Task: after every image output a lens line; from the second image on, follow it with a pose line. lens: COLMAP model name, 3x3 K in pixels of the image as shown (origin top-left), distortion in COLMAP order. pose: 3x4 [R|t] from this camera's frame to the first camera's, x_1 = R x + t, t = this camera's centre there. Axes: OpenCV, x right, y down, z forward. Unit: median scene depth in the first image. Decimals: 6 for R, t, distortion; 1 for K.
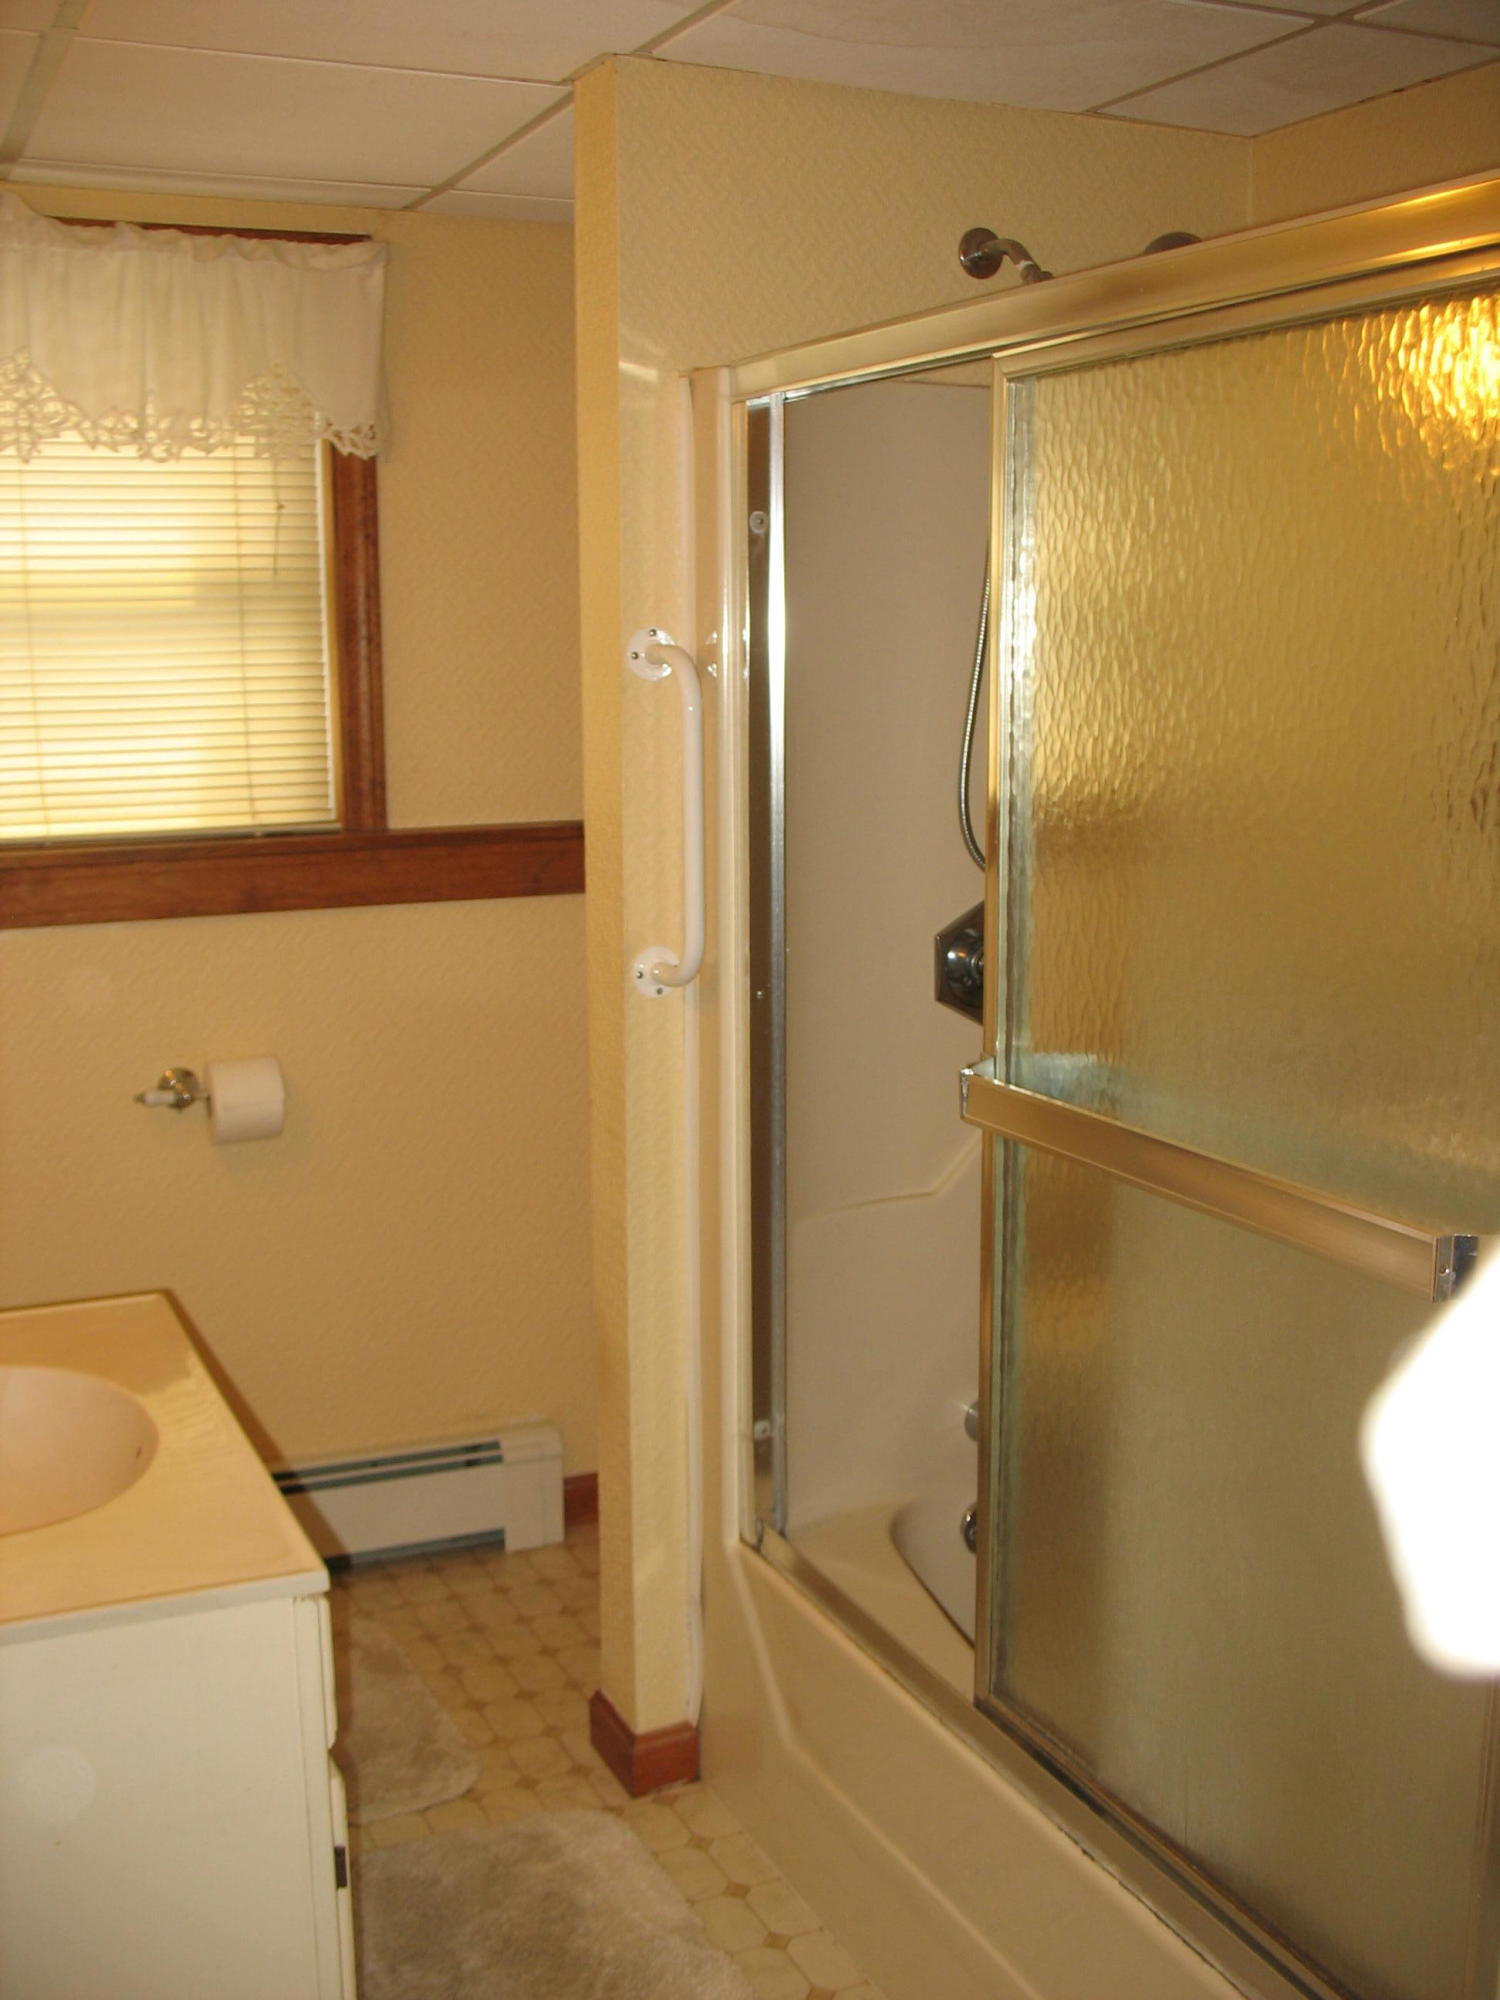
lens RADIAL K [[2077.6, 0, 738.8], [0, 2077.6, 1035.7], [0, 0, 1]] dist [-0.193931, 0.215412]
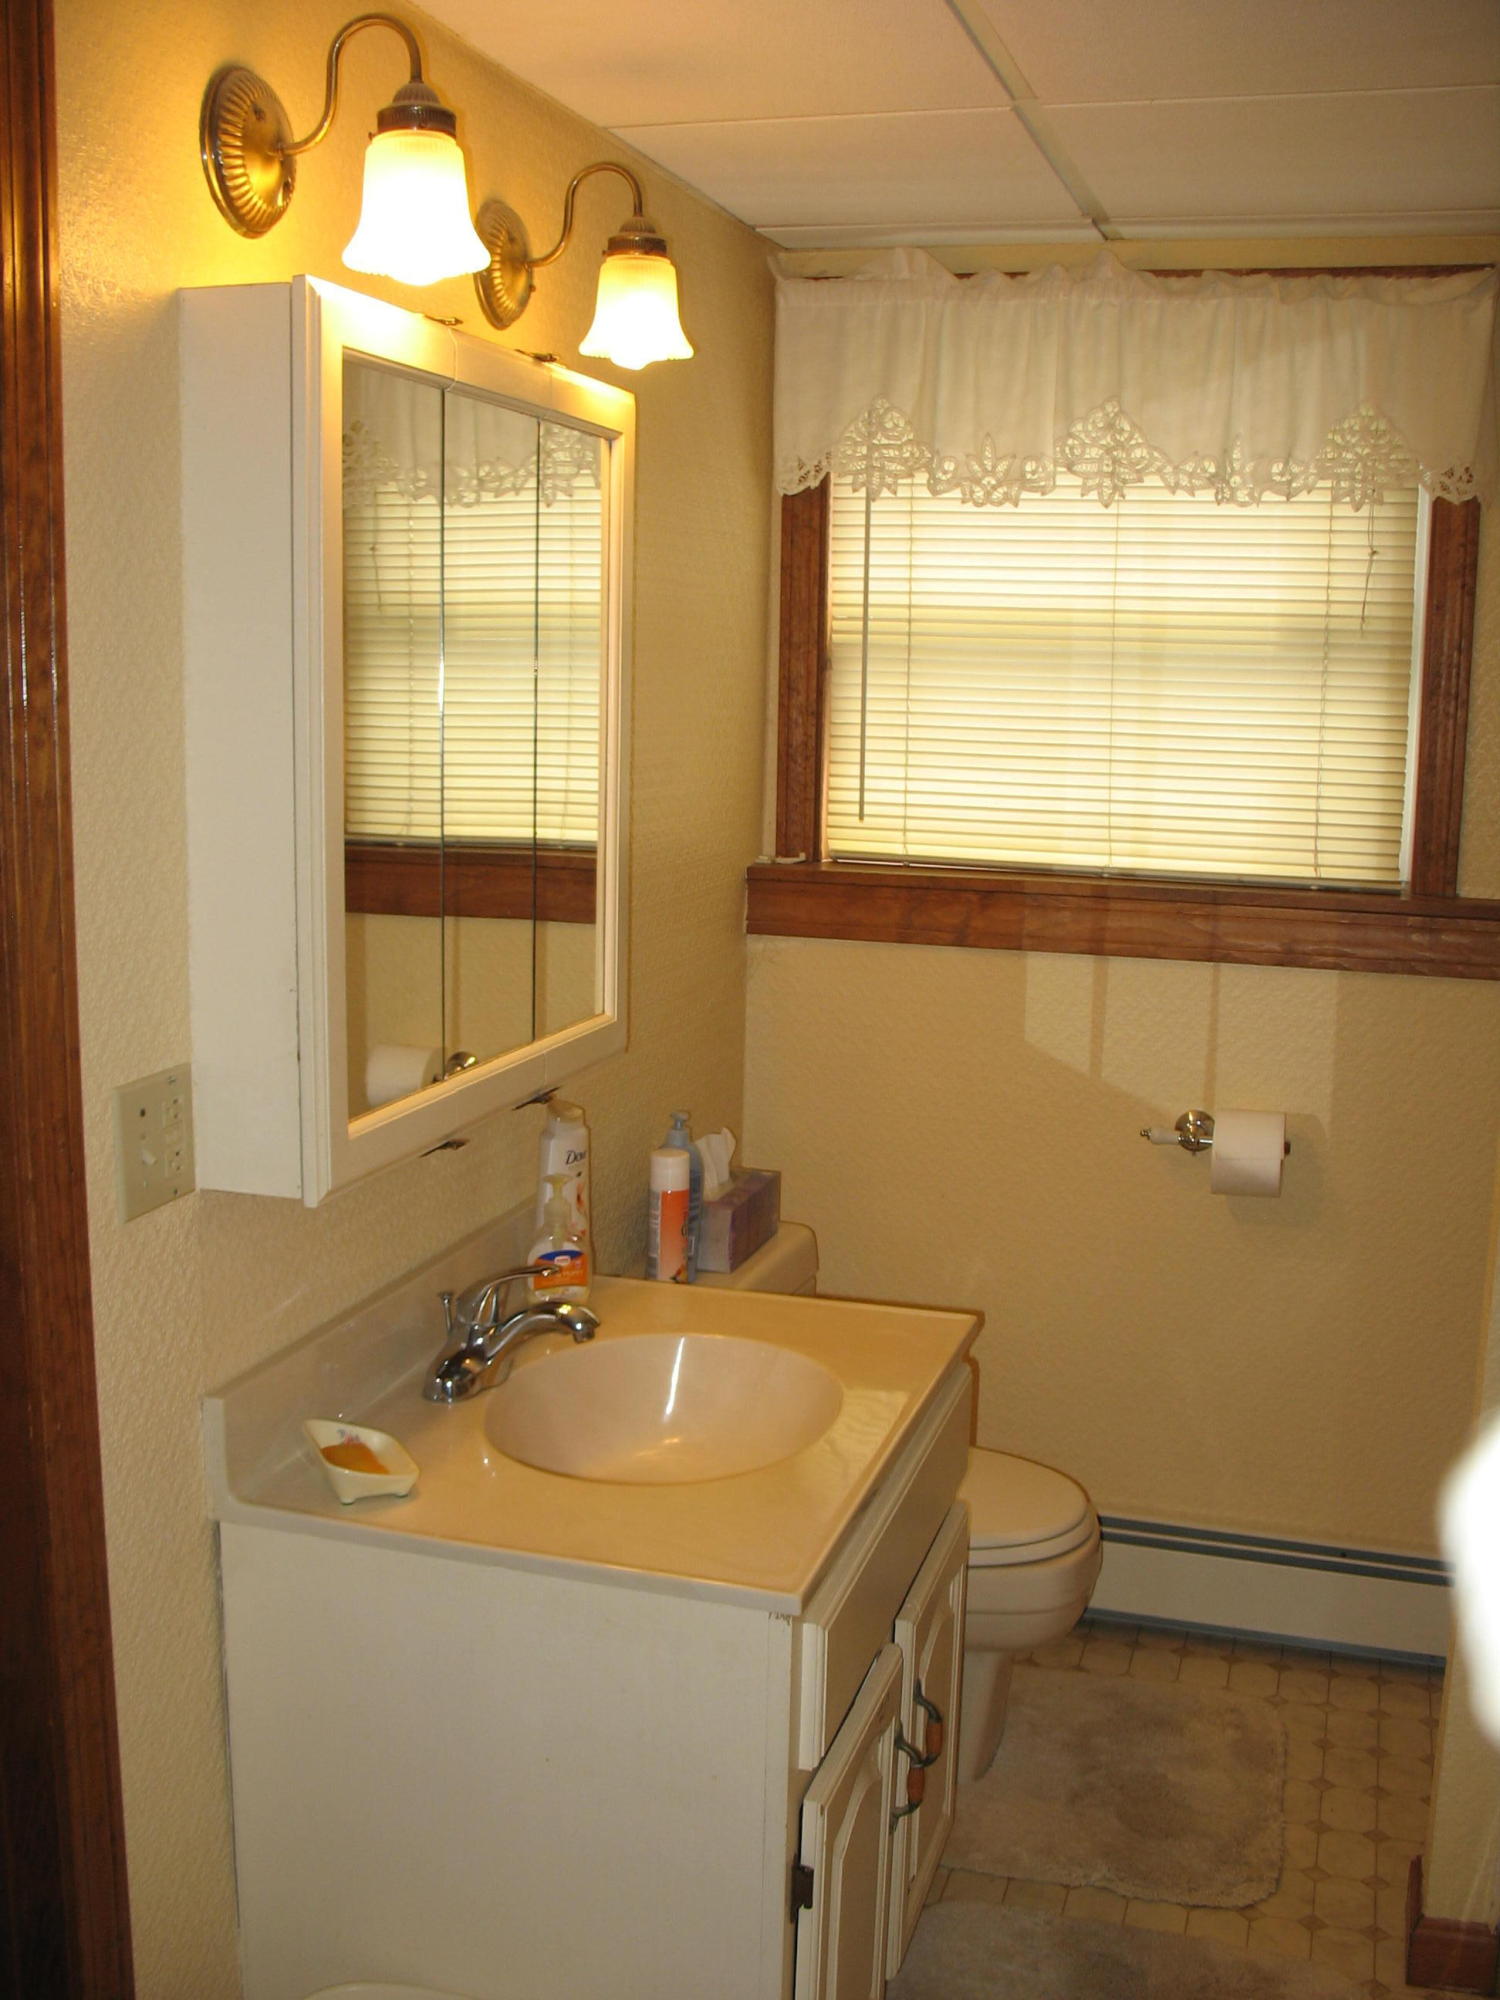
lens RADIAL K [[2077.6, 0, 738.8], [0, 2077.6, 1035.7], [0, 0, 1]] dist [-0.193931, 0.215412]
pose [[0.744815, 0.134150, -0.653648, 0.221061], [-0.150020, 0.988169, 0.031861, -0.019694], [0.650189, 0.074330, 0.756128, 0.098794]]
